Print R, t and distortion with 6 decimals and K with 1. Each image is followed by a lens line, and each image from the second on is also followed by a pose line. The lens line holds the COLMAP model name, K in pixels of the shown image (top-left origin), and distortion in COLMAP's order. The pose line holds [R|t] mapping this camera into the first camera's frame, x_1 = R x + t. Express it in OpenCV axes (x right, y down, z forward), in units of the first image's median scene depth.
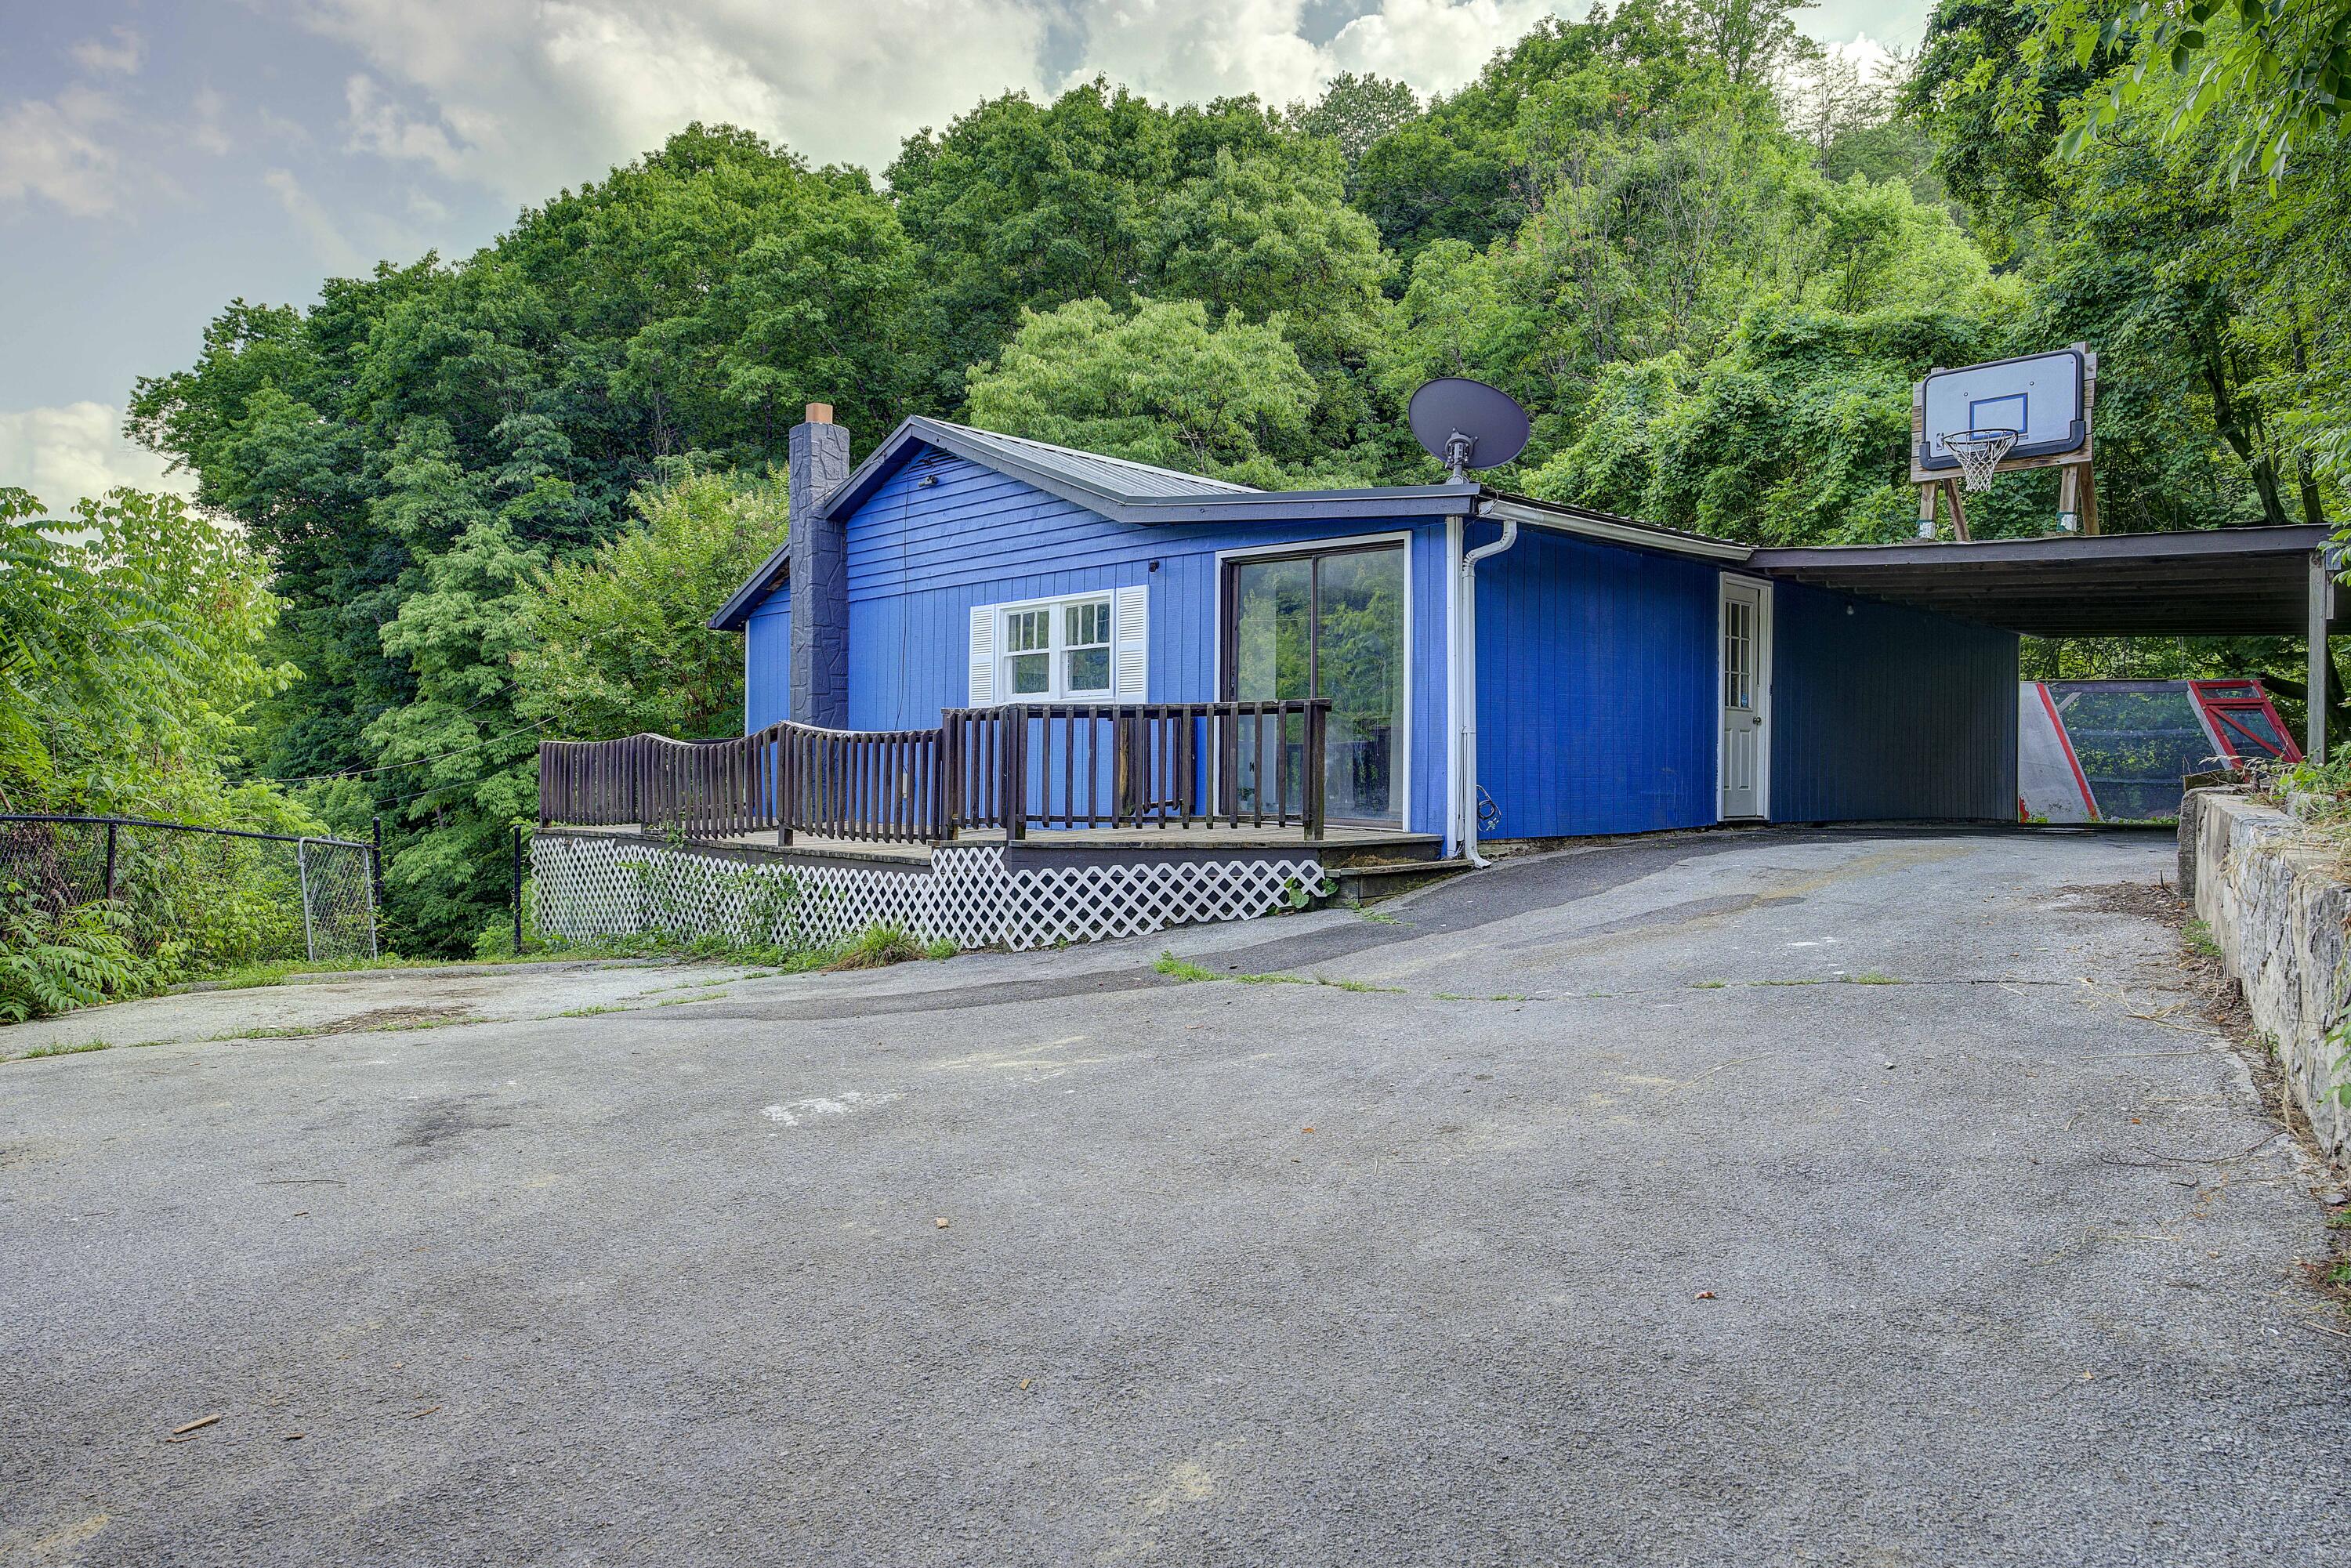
lens RADIAL K [[1536.7, 0, 1142.7], [0, 1536.7, 751.0], [0, 0, 1]] dist [-0.006976, 0.003388]
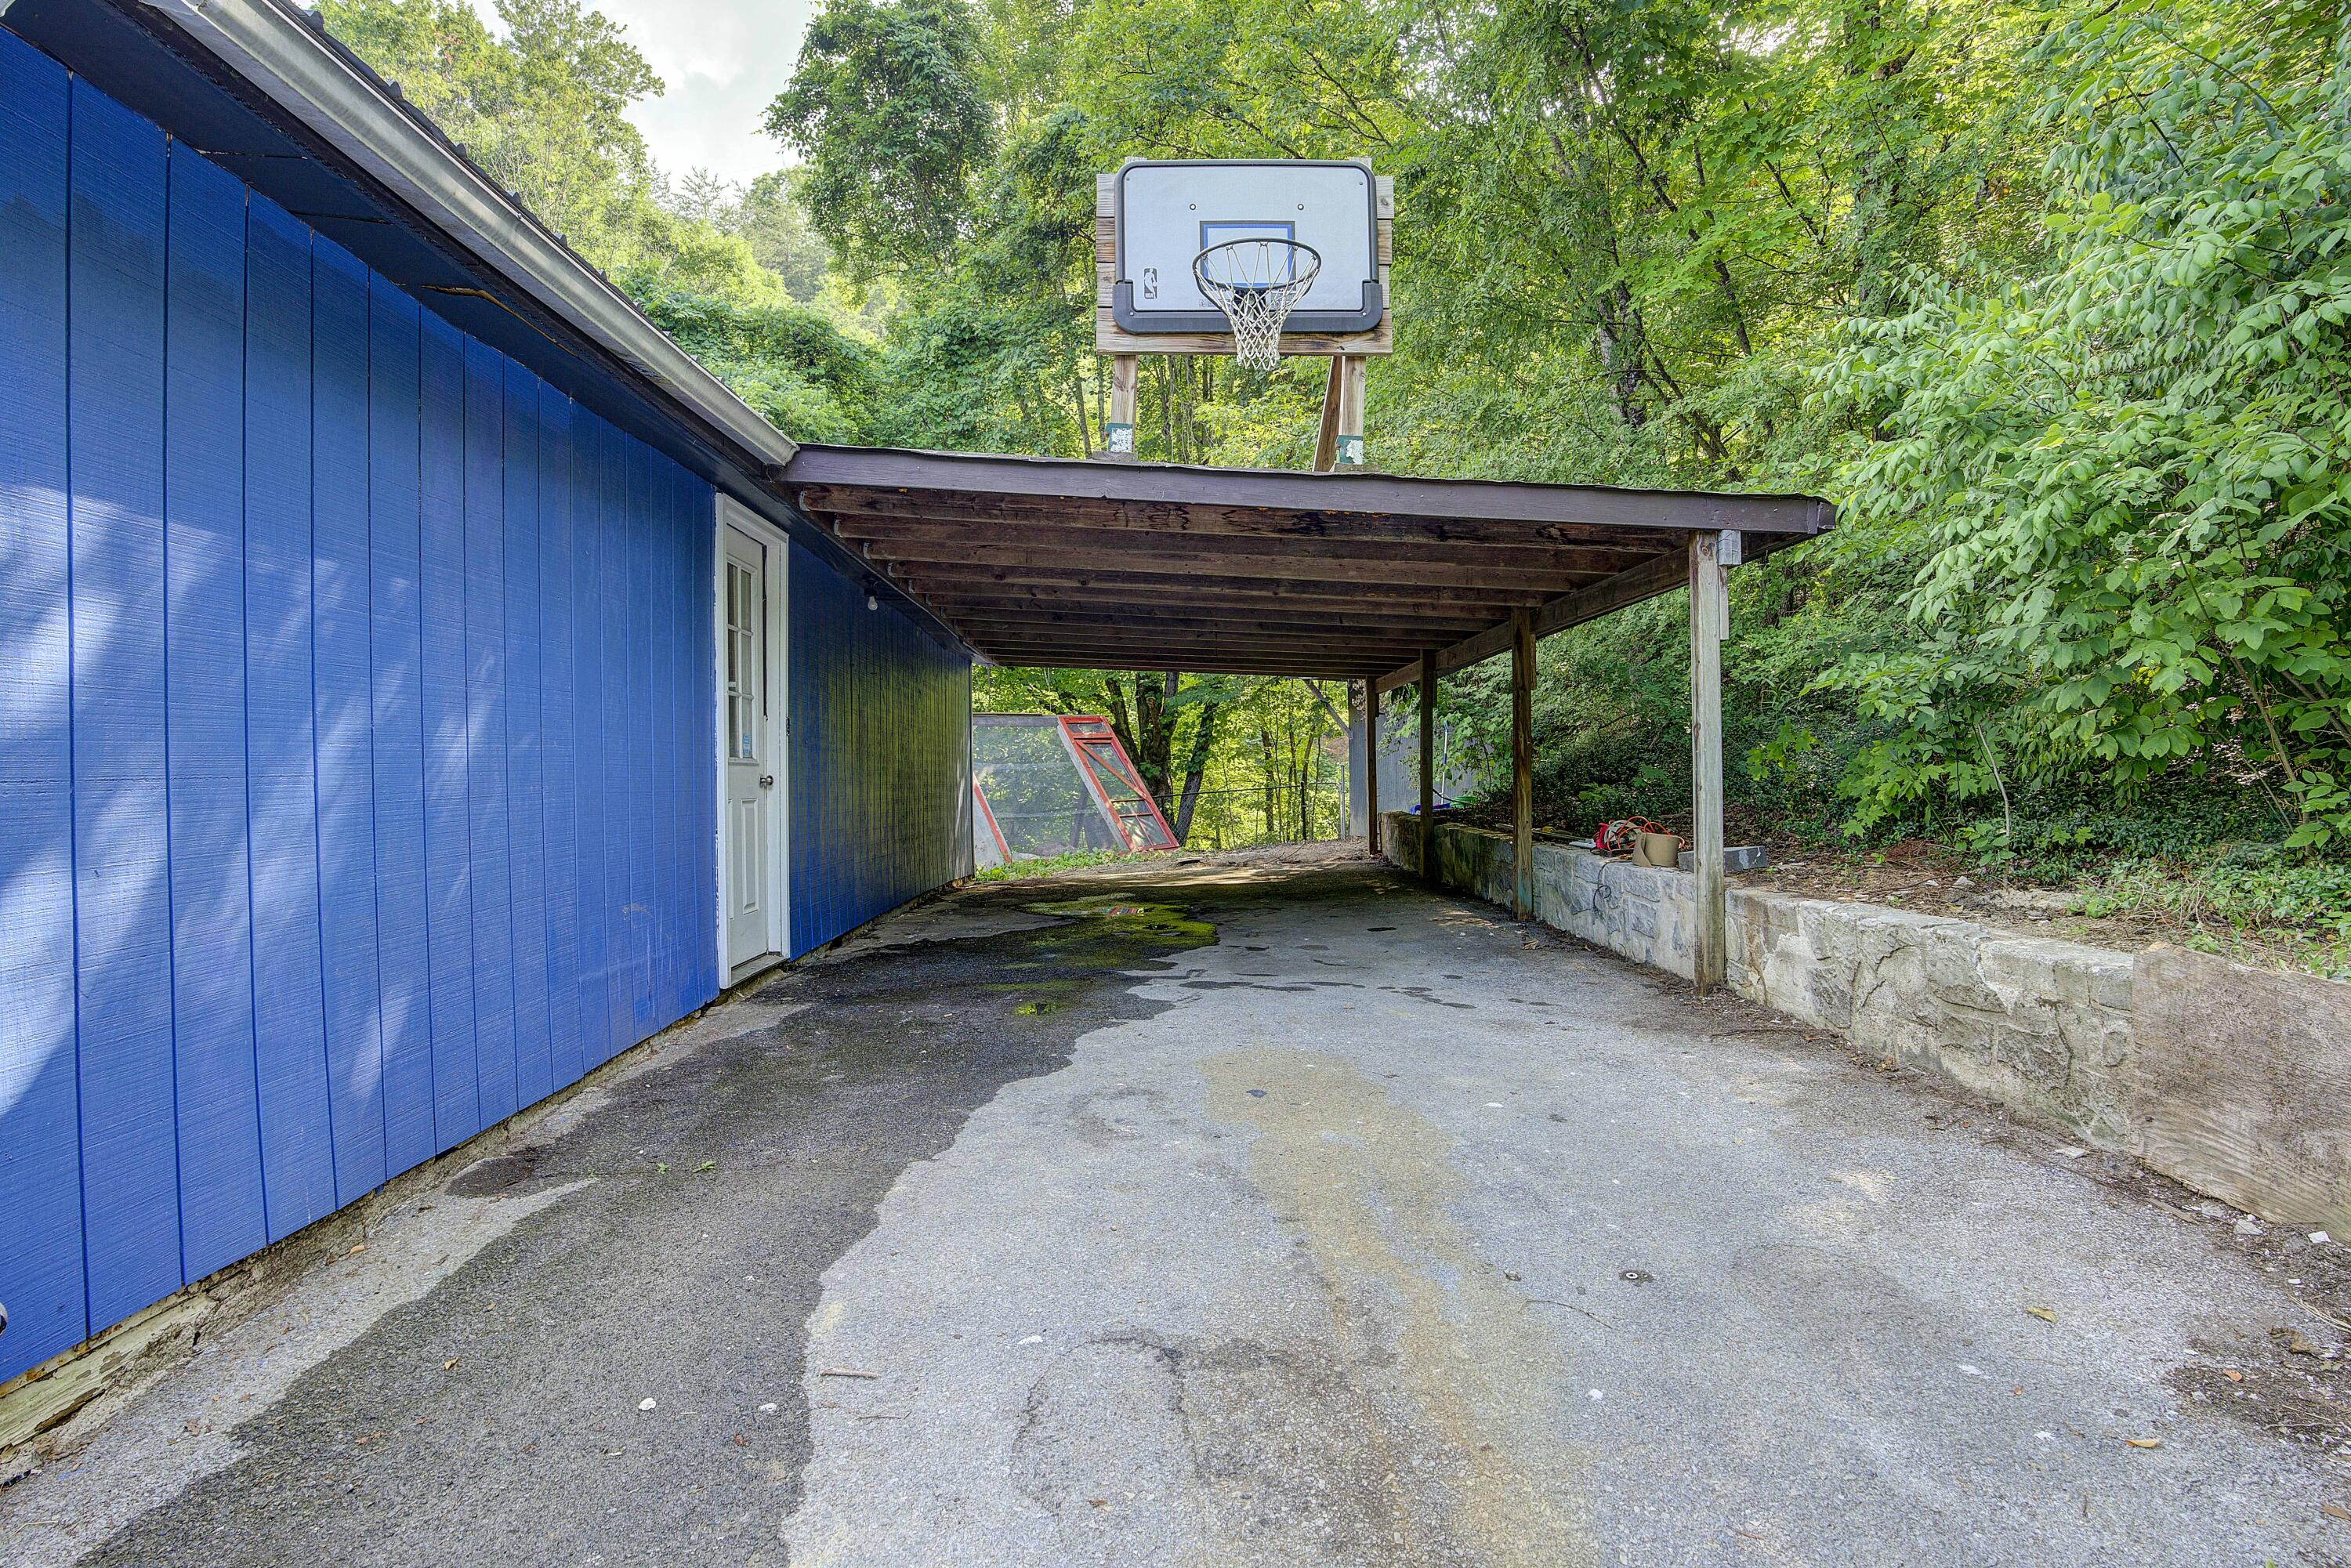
lens RADIAL K [[1199.1, 0, 1181.7], [0, 1199.1, 753.6], [0, 0, 1]] dist [-0.024805, 0.000538]
pose [[0.652102, -0.006663, 0.758102, 0.169856], [0.010327, 0.999947, -0.000094, -0.027985], [-0.758061, 0.007891, 0.652136, 0.602729]]
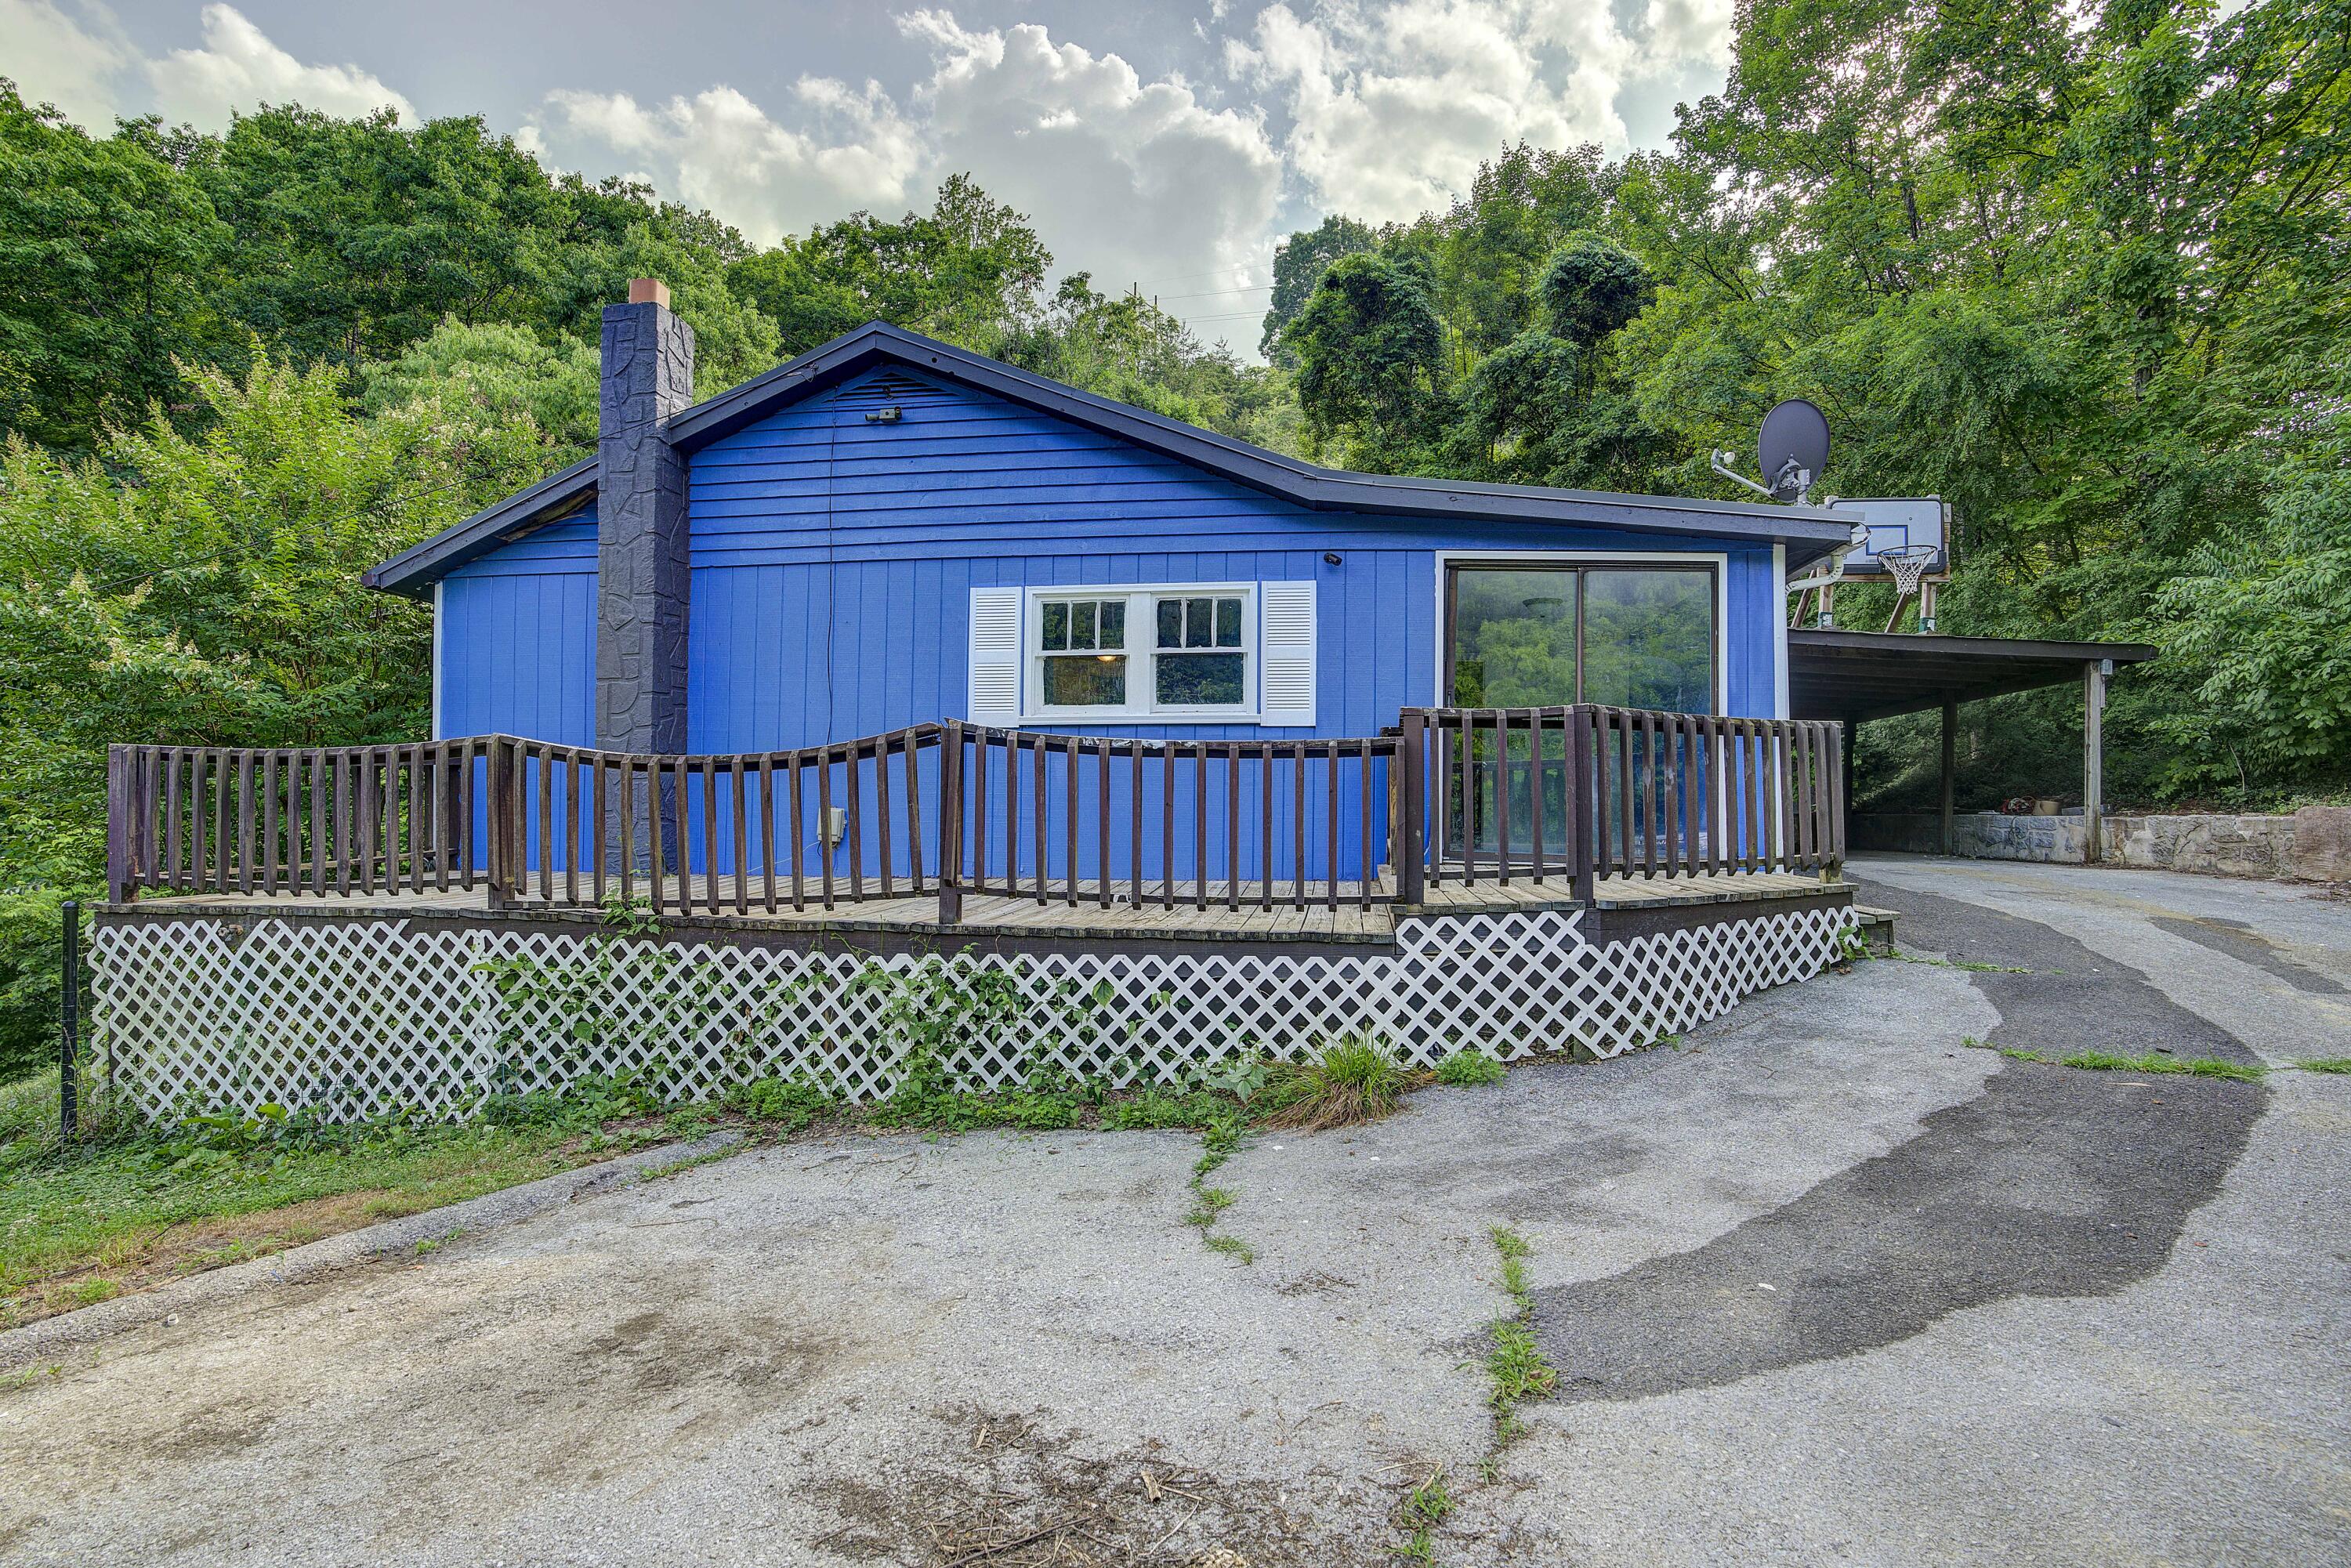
lens RADIAL K [[1107.4, 0, 1178.6], [0, 1107.4, 800.4], [0, 0, 1]] dist [-0.059182, 0.021819]
pose [[0.763392, 0.009107, 0.645871, -0.416959], [-0.010534, 0.999943, -0.001649, 0.011783], [-0.645849, -0.005545, 0.763445, 0.560683]]
